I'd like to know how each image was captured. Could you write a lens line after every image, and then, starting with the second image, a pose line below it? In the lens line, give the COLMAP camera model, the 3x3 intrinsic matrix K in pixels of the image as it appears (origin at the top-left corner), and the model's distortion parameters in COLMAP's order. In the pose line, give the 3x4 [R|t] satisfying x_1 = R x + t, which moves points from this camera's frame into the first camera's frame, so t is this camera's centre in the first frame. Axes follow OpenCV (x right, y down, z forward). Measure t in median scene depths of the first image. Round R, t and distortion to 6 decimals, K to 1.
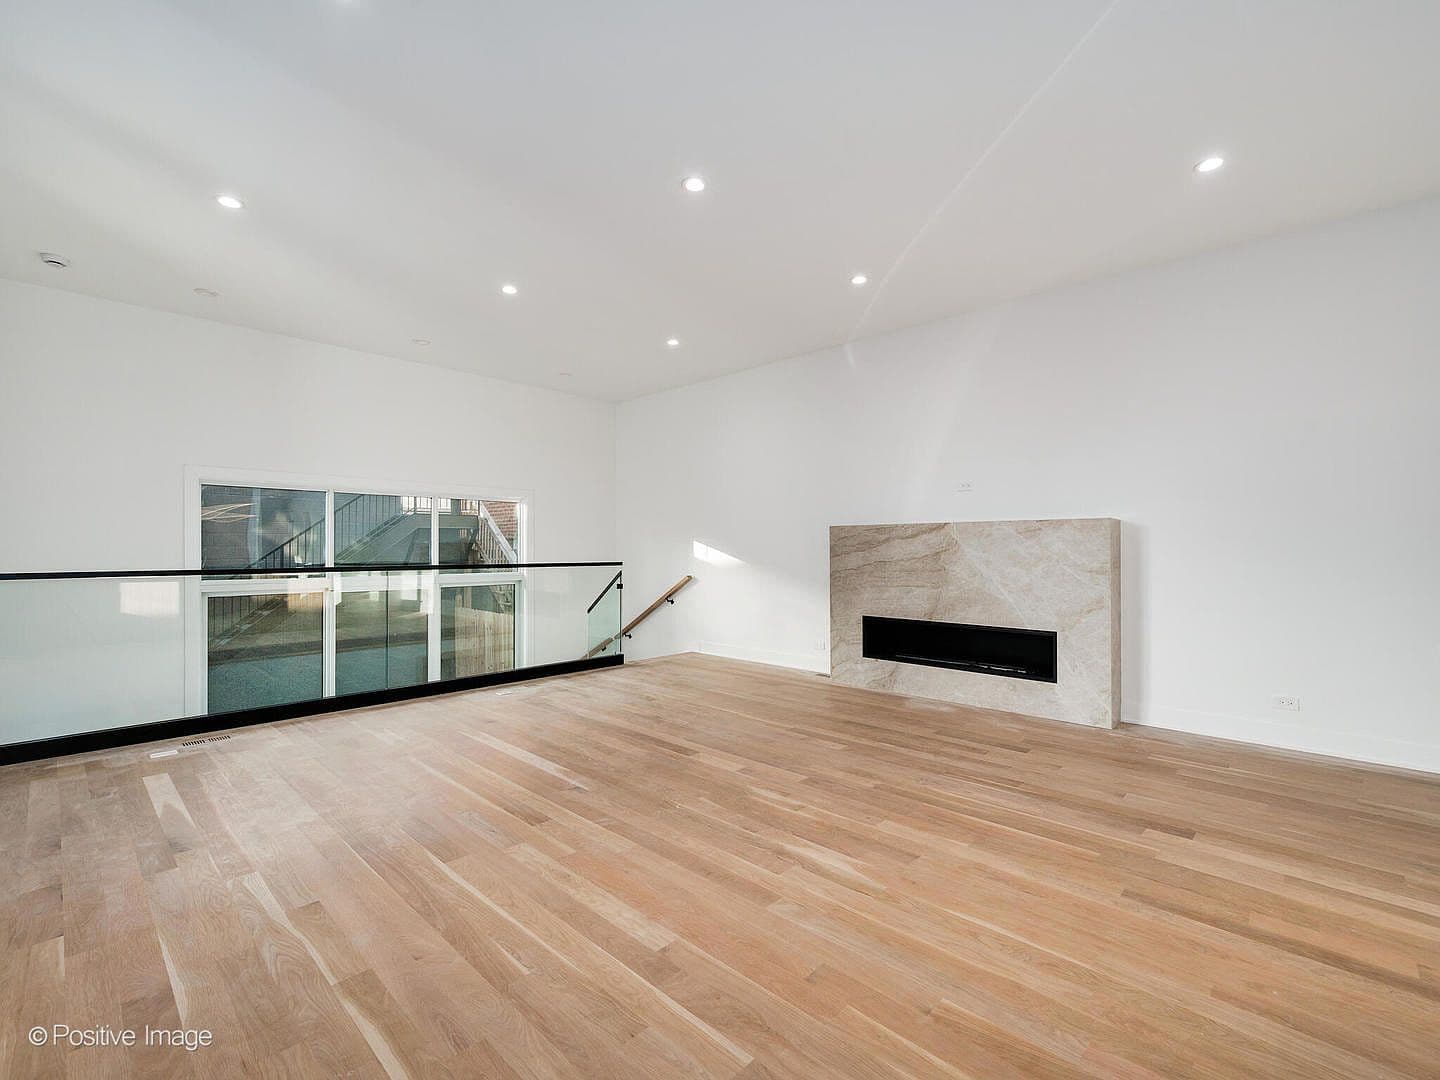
lens RADIAL K [[642.1, 0, 732.5], [0, 642.1, 543.1], [0, 0, 1]] dist [0.002609, 0.000165]
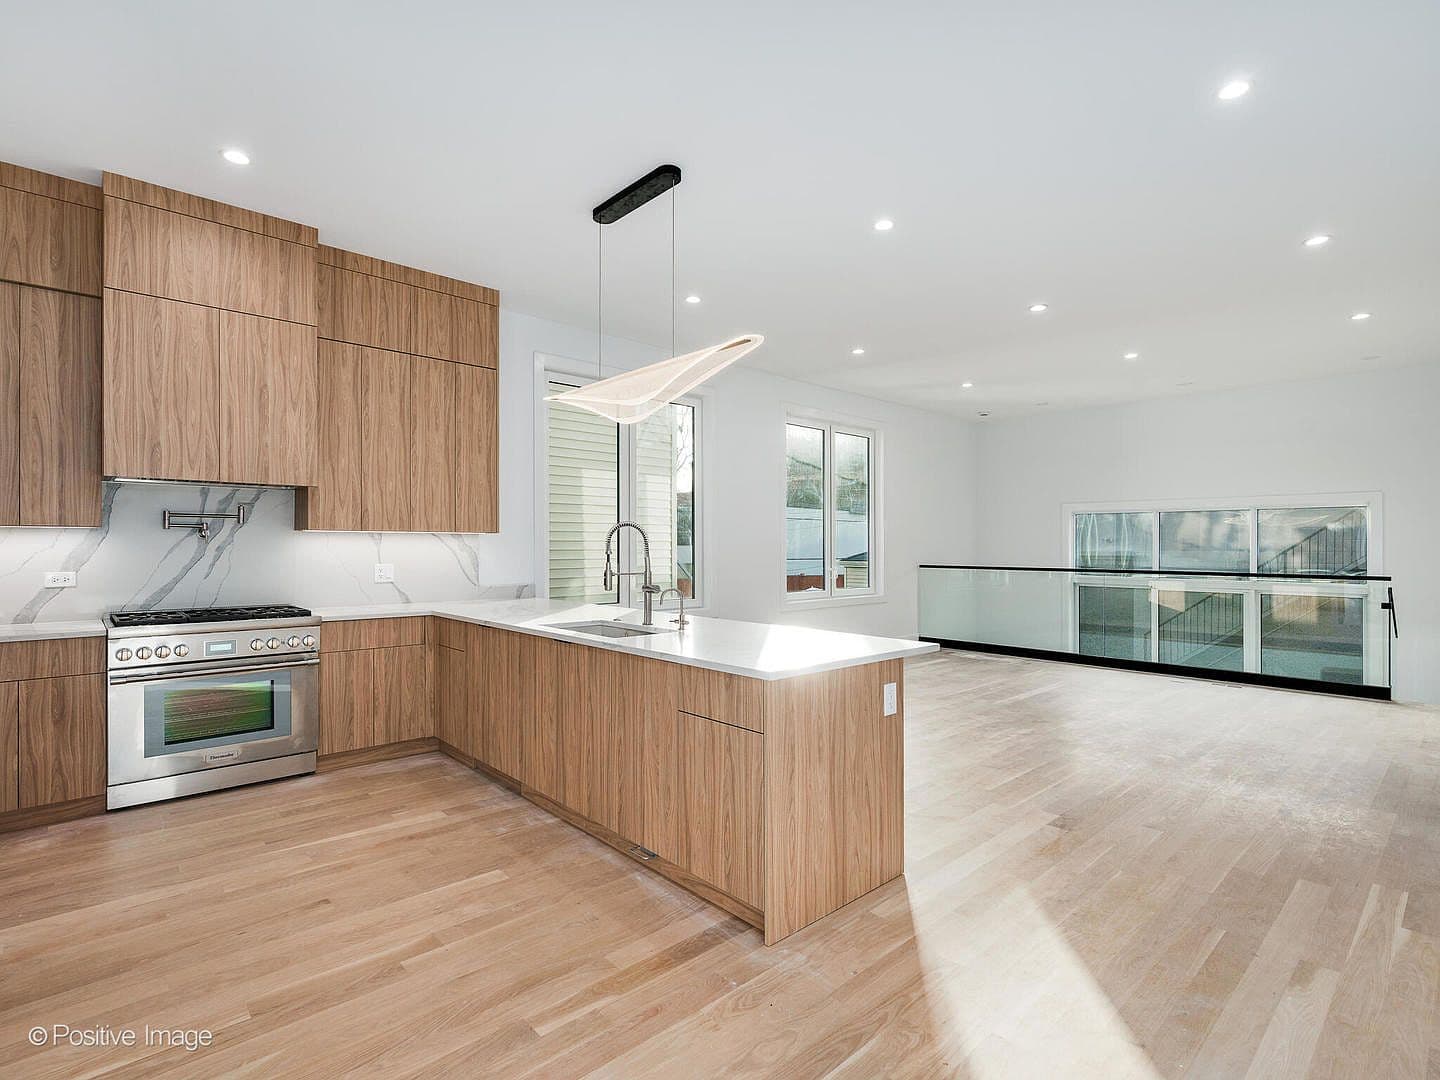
lens RADIAL K [[705.8, 0, 706.1], [0, 705.8, 543.9], [0, 0, 1]] dist [-0.013757, 0.006168]
pose [[-0.088984, -0.004246, -0.996024, 1.394178], [0.006330, 0.999968, -0.004829, -0.022290], [0.996013, -0.006735, -0.088954, 0.358417]]
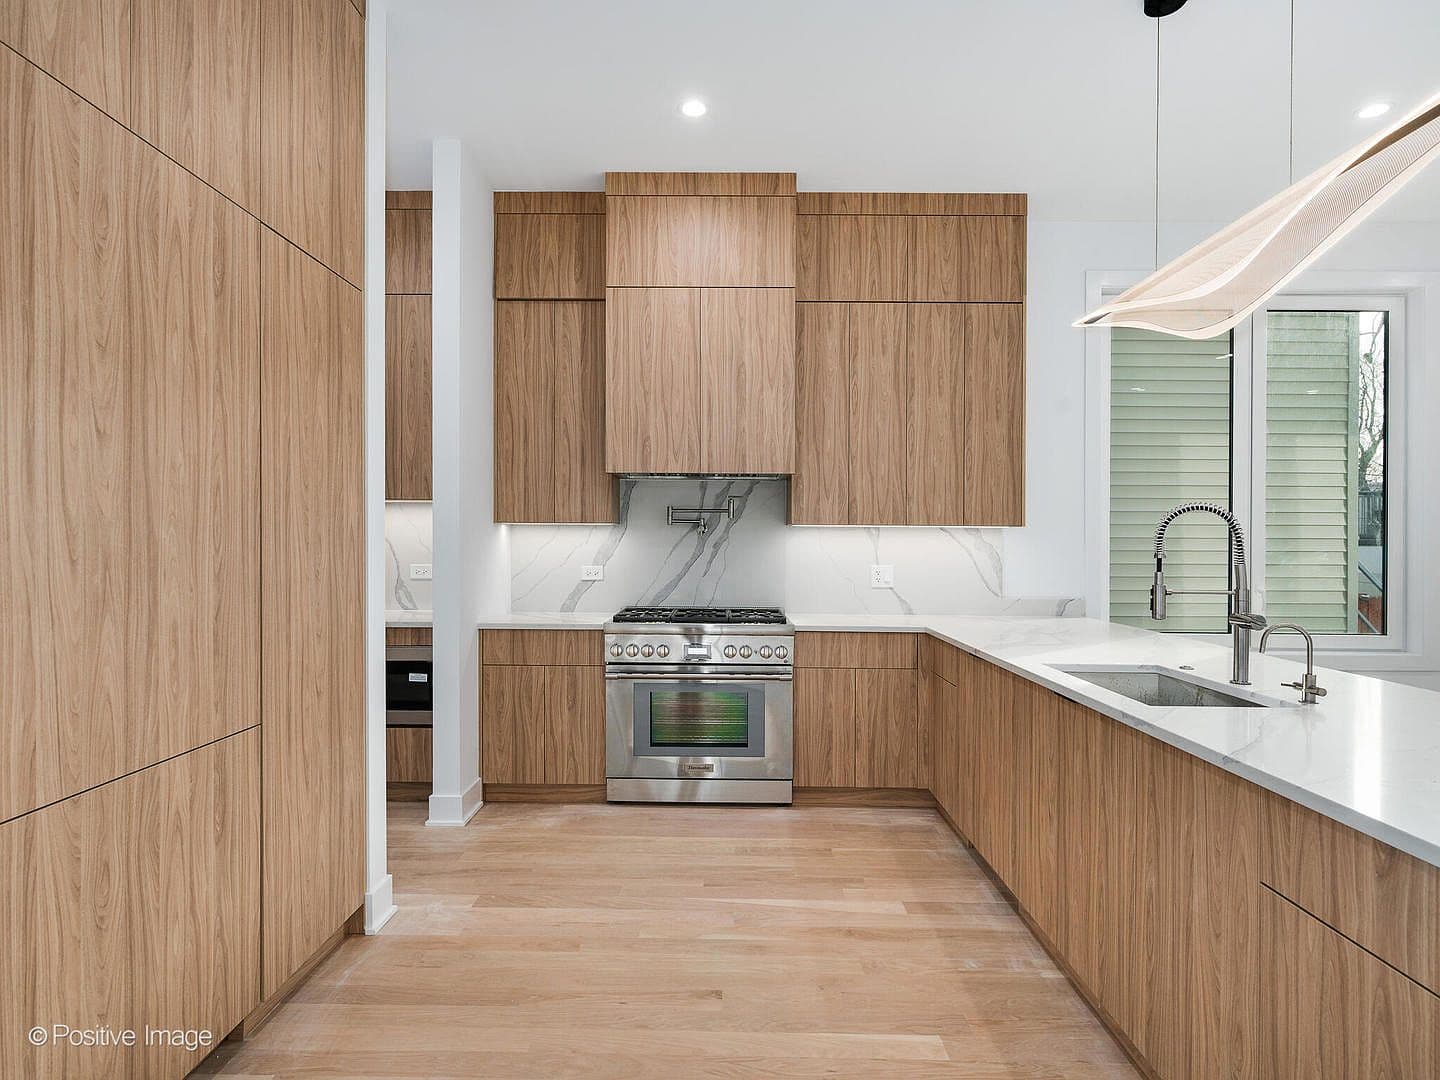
lens RADIAL K [[796.0, 0, 710.6], [0, 796.0, 546.9], [0, 0, 1]] dist [-0.001889, 0.000161]
pose [[-0.740697, -0.001860, -0.671836, 1.151621], [-0.002815, 0.999996, 0.000336, -0.022868], [0.671833, 0.002140, -0.740699, 0.373585]]
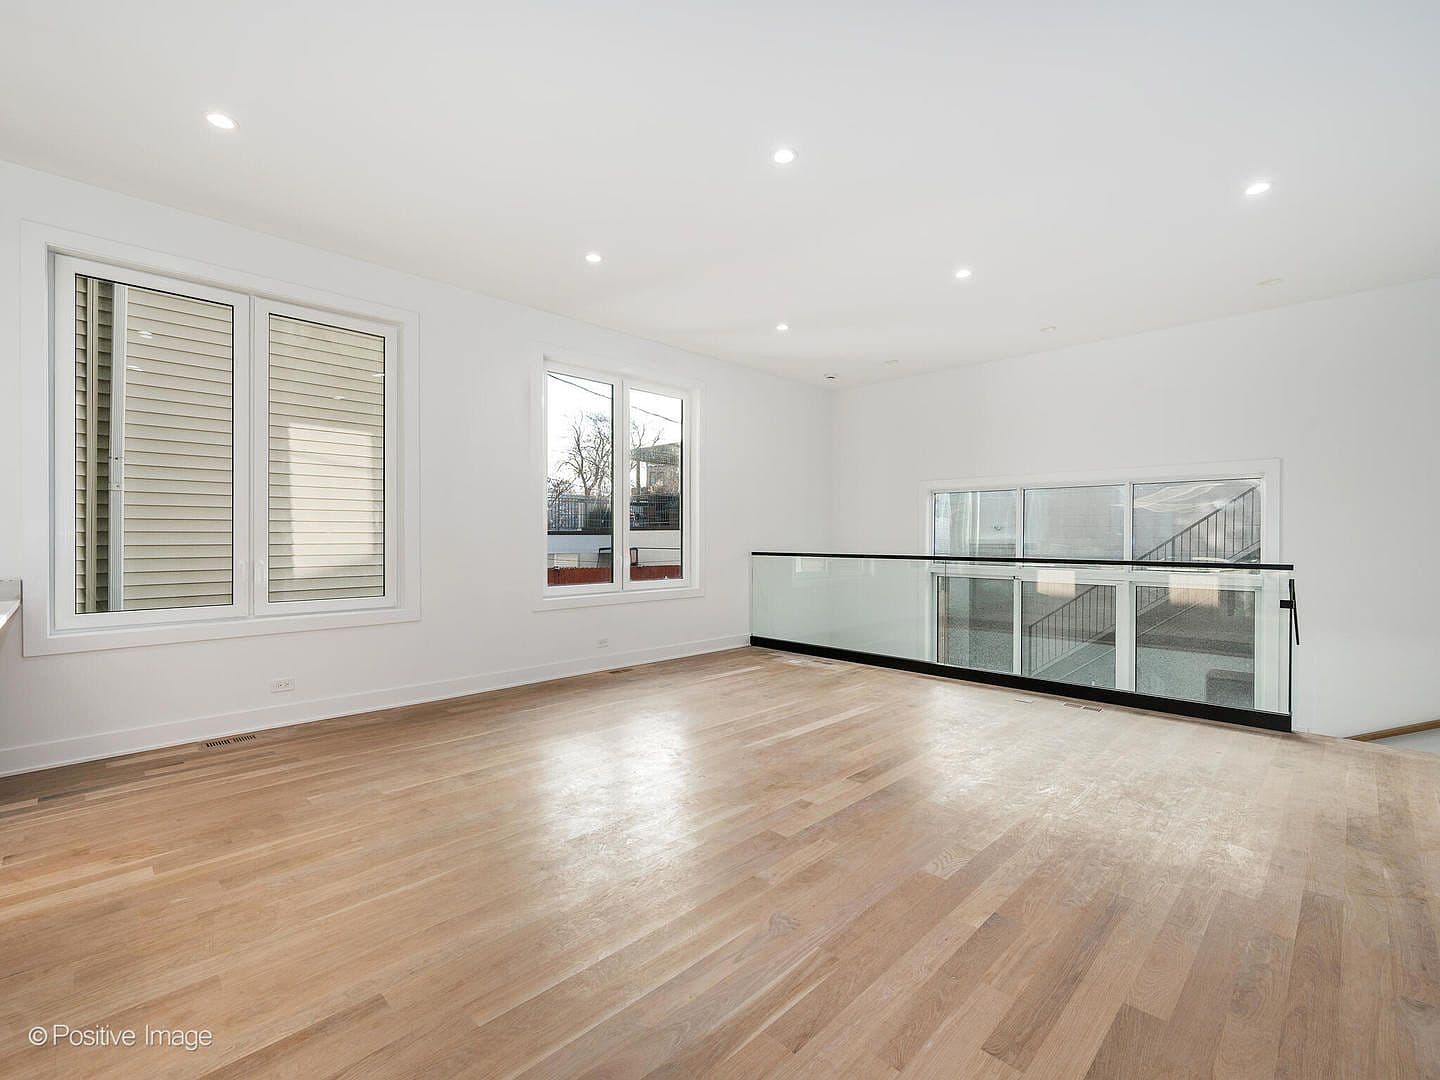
lens RADIAL K [[642.1, 0, 710.7], [0, 642.1, 543.6], [0, 0, 1]] dist [0.002609, 0.000165]
pose [[-0.037904, 0.006301, -0.999262, 0.787640], [0.006891, 0.999958, 0.006044, 0.005943], [0.999258, -0.006656, -0.037946, 0.830798]]
